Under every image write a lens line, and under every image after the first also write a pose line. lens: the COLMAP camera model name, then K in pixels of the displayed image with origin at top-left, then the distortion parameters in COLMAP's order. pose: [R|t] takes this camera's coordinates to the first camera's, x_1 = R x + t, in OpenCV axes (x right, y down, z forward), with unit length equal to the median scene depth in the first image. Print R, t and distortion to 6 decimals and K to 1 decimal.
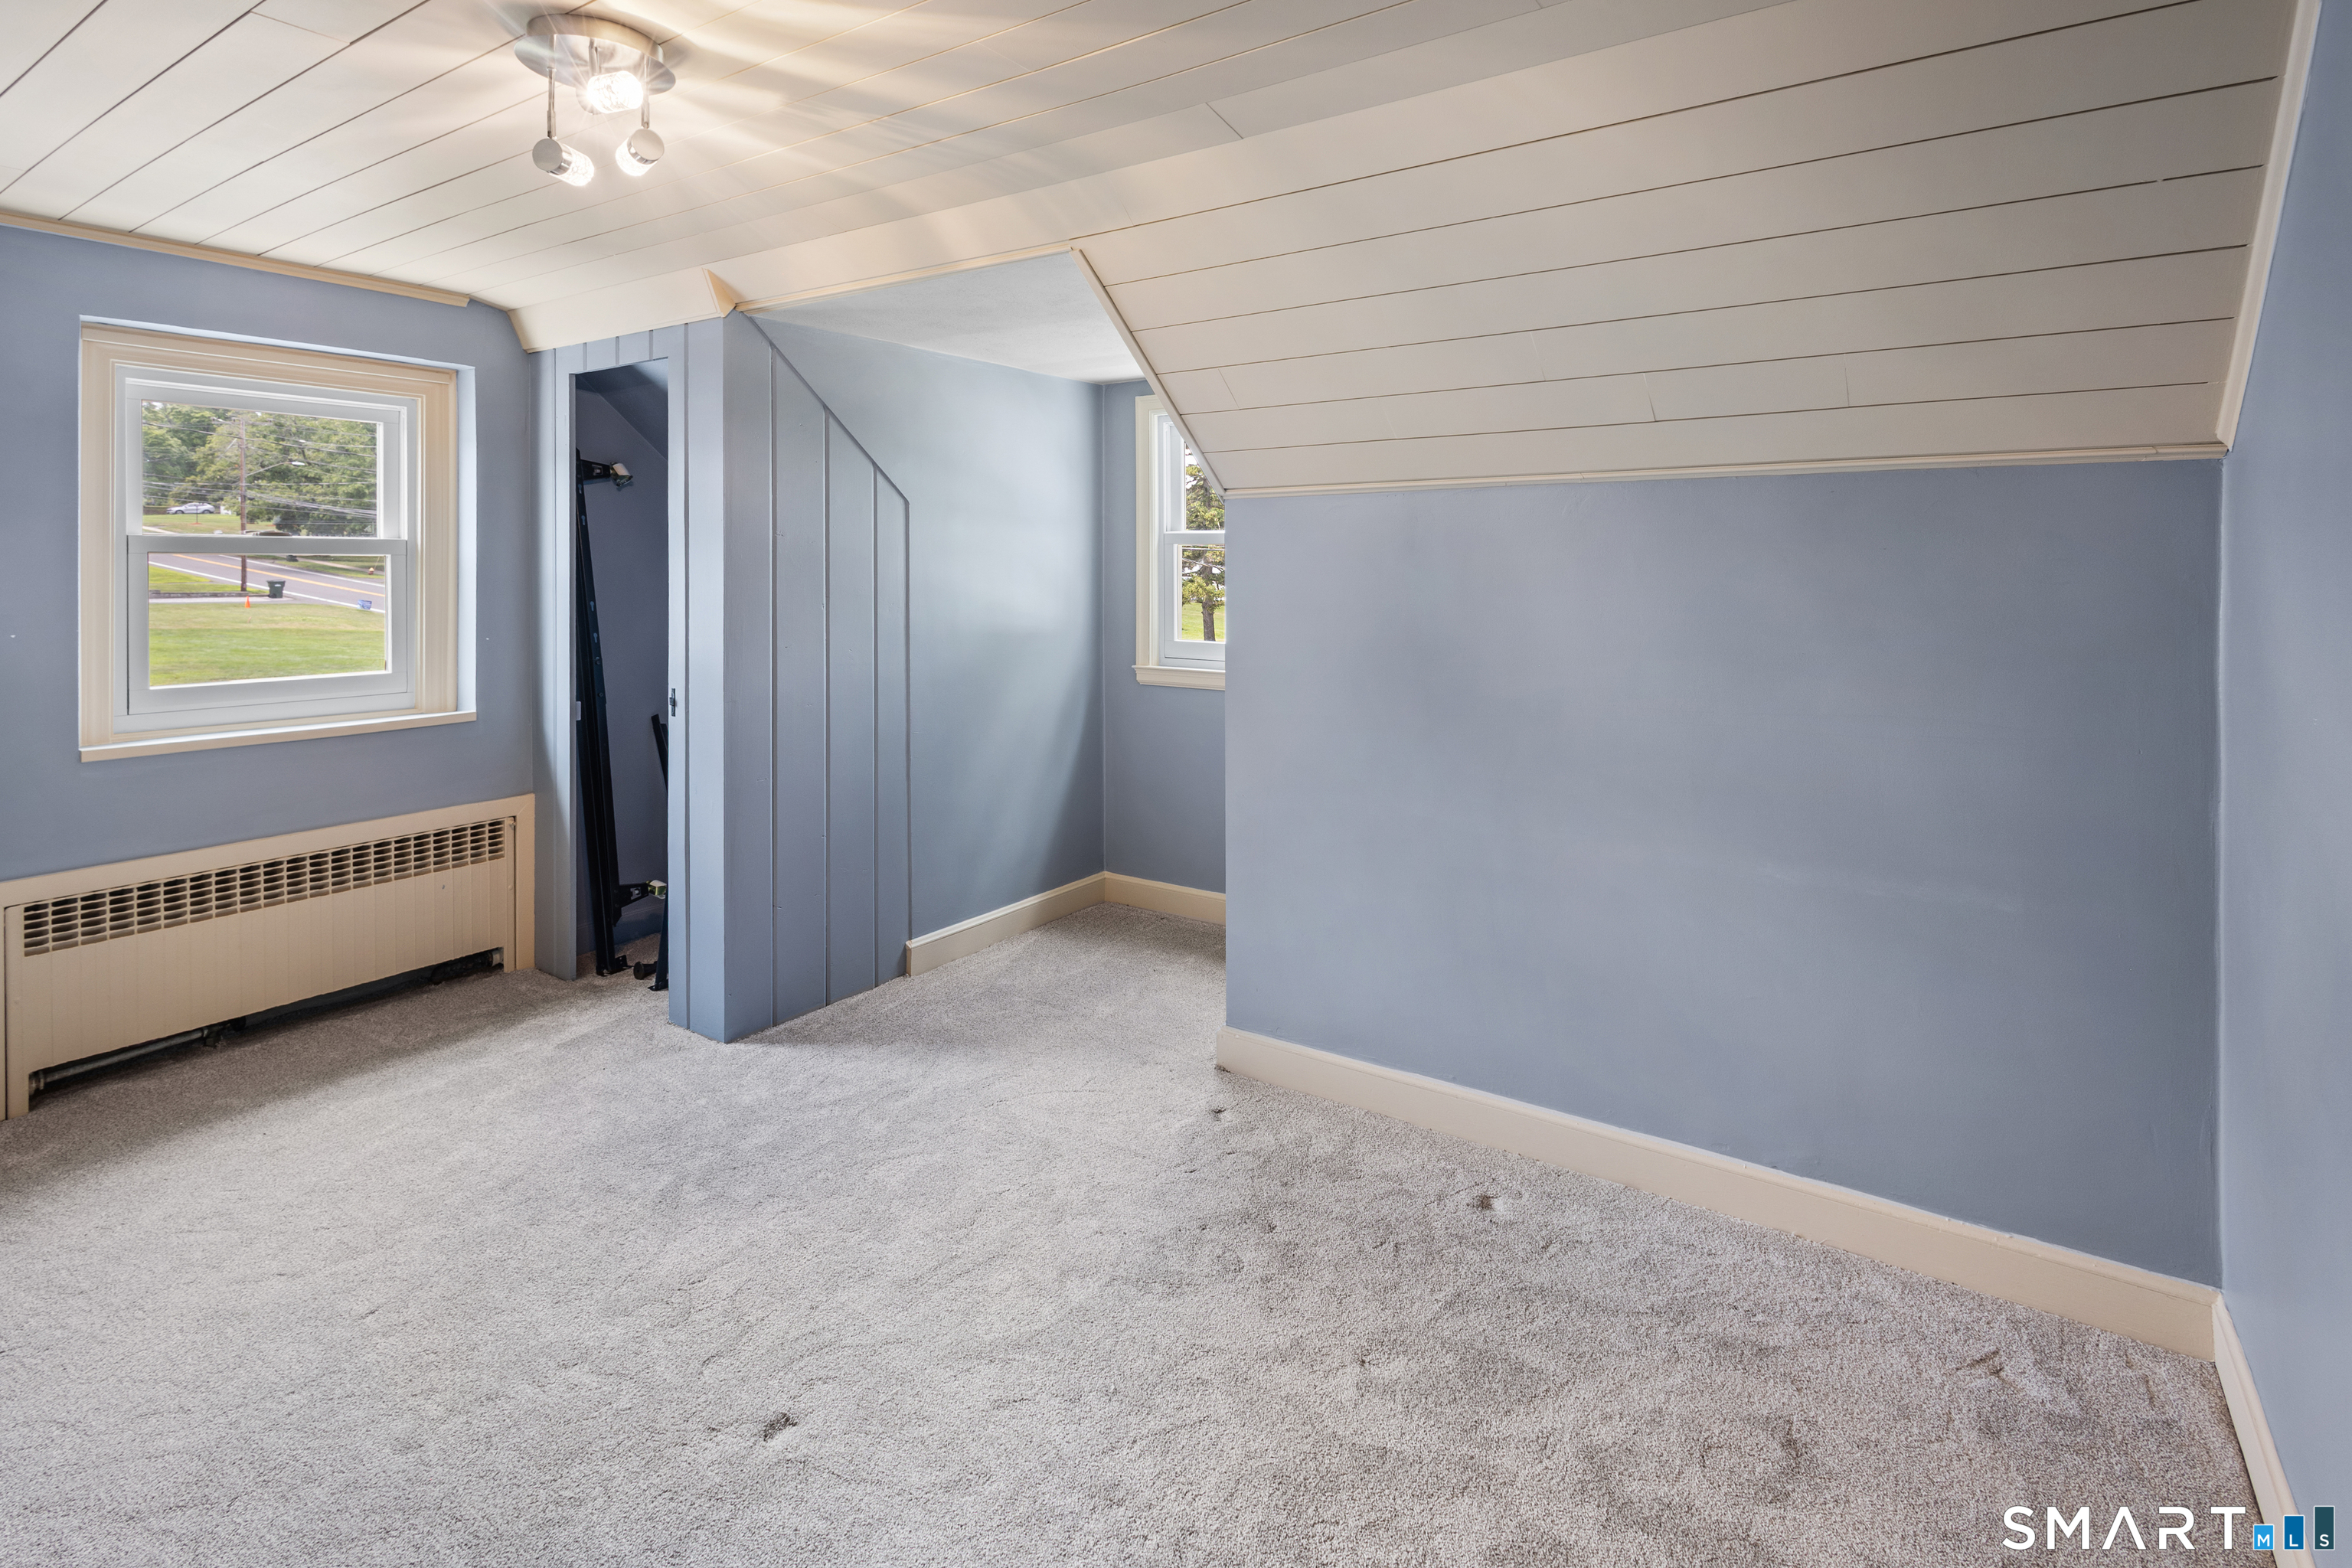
lens RADIAL K [[1180.9, 0, 1142.8], [0, 1180.9, 606.5], [0, 0, 1]] dist [0.001221, 0.000071]
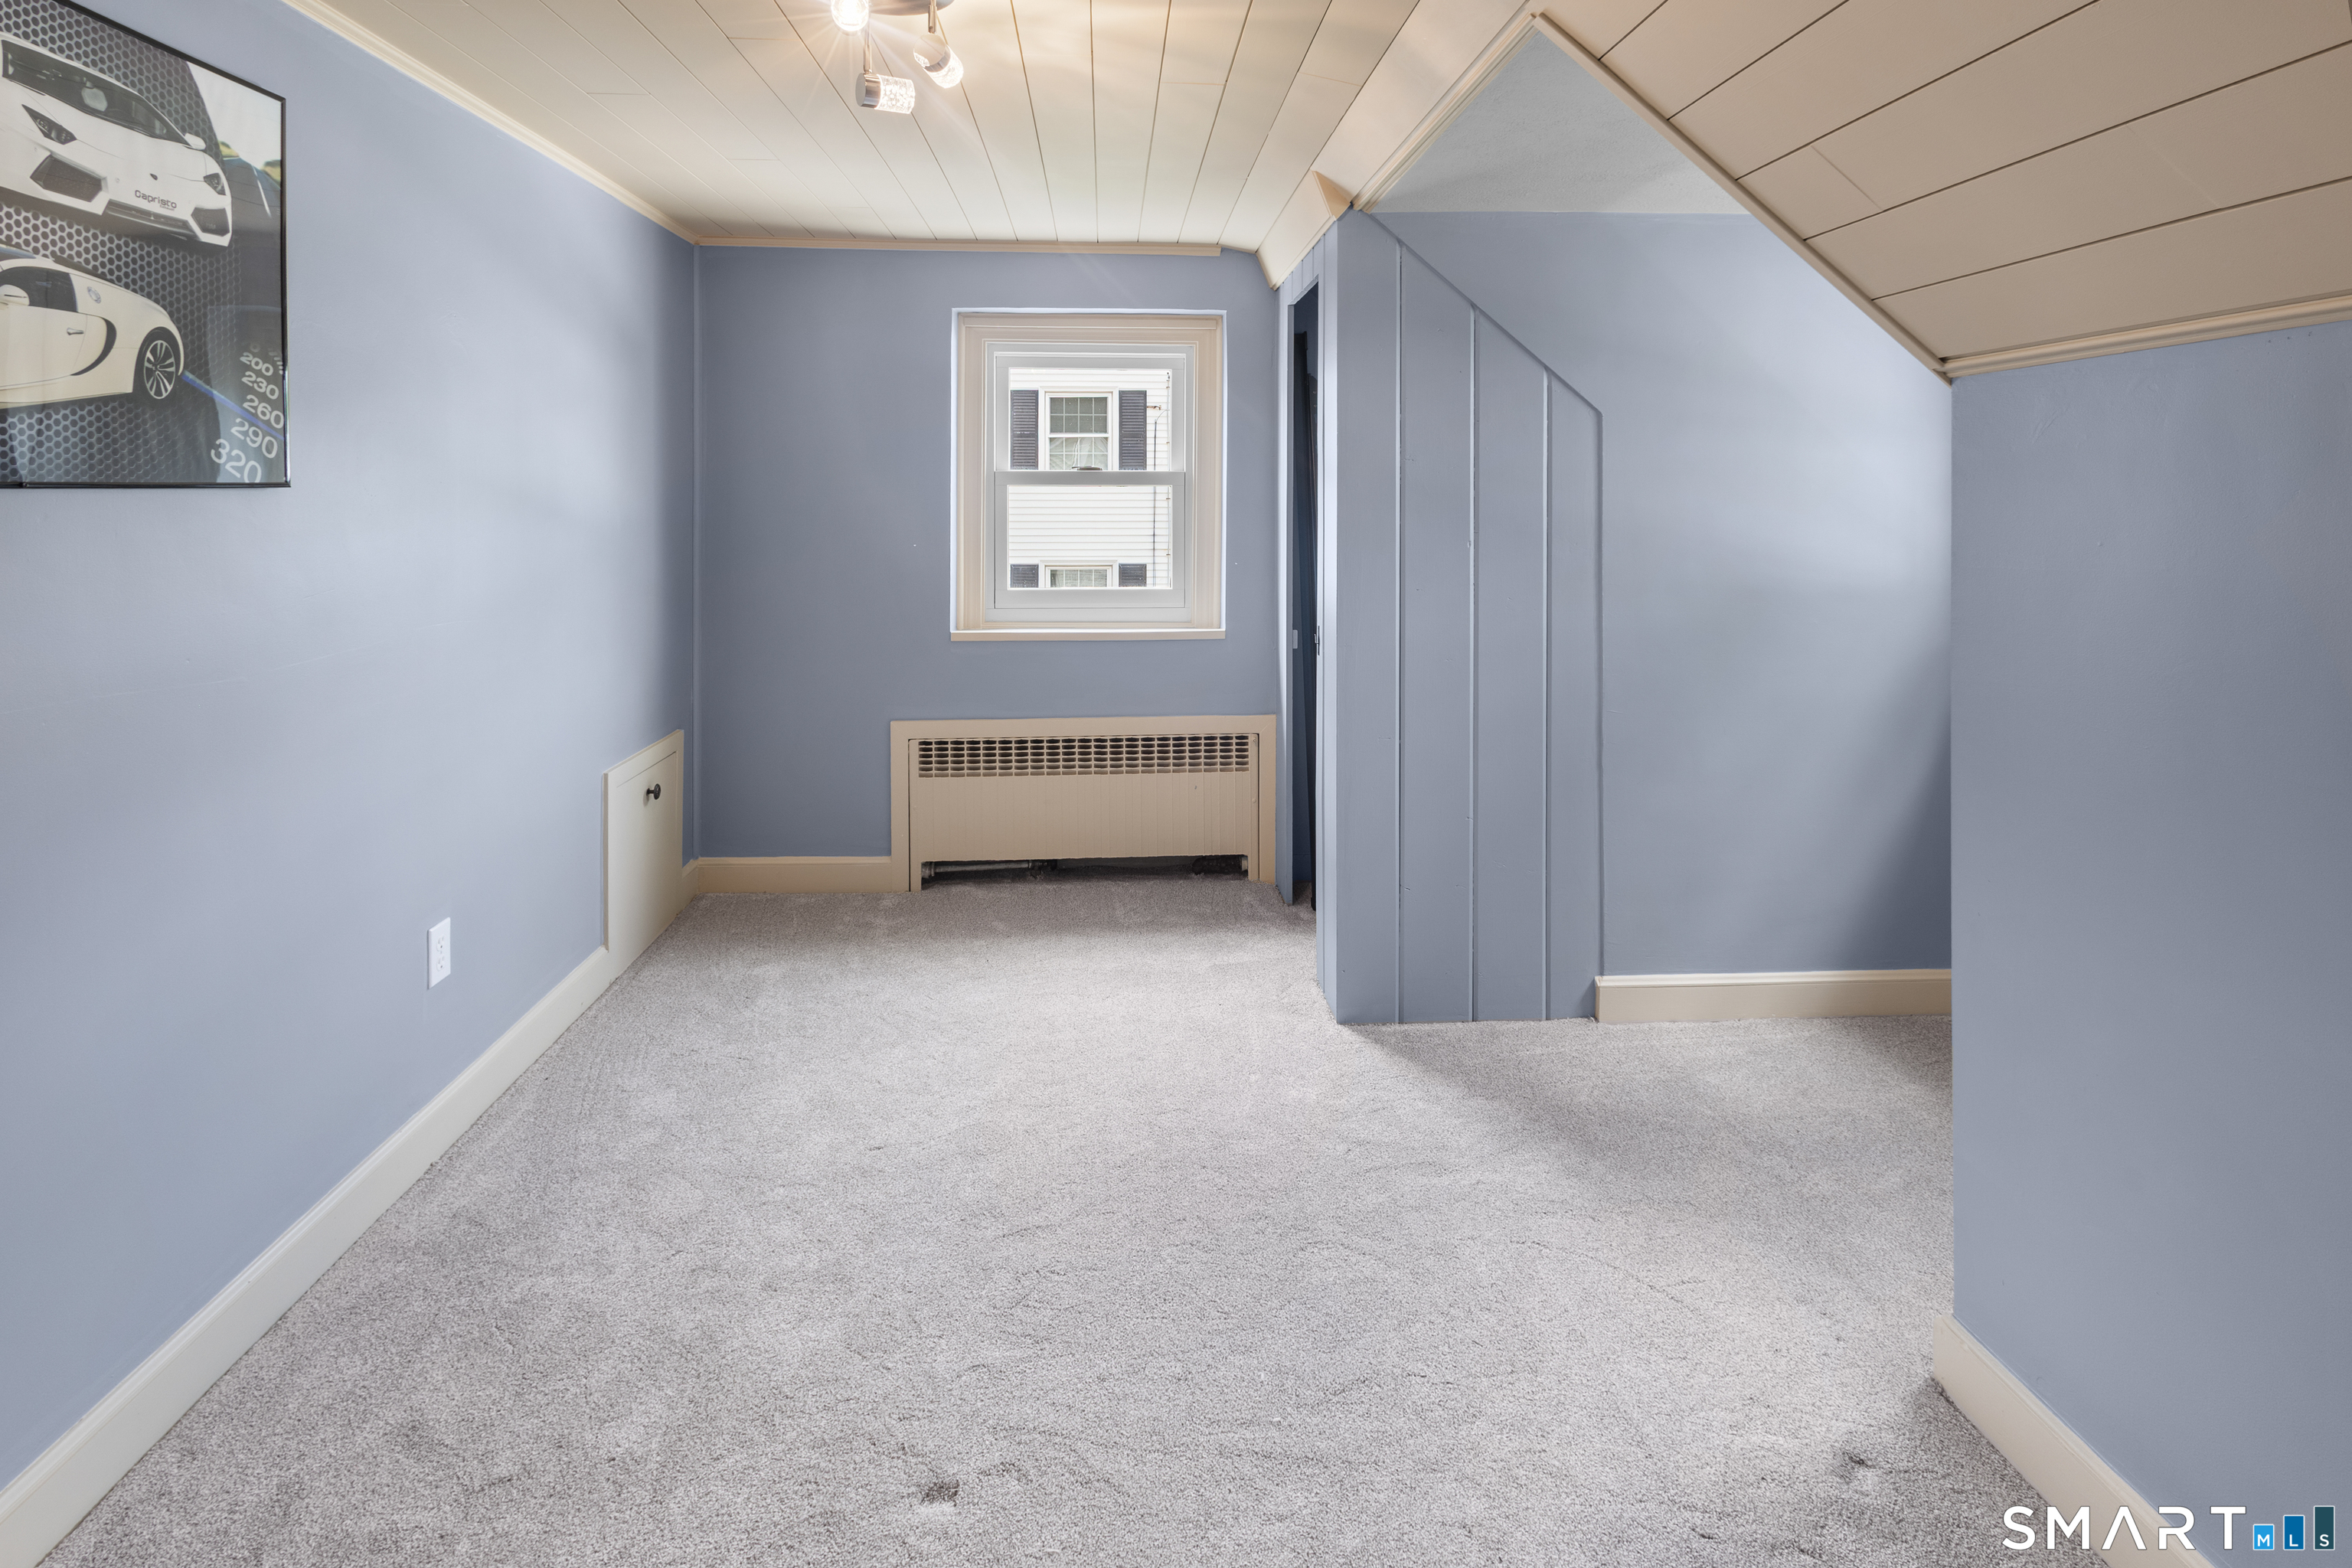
lens RADIAL K [[1152.9, 0, 1167.0], [0, 1152.9, 529.0], [0, 0, 1]] dist [0.003382, -0.000017]
pose [[0.612261, 0.023883, -0.790295, 0.245240], [-0.028164, 0.999568, 0.008388, -0.011827], [0.790154, 0.017122, 0.612669, 0.332923]]
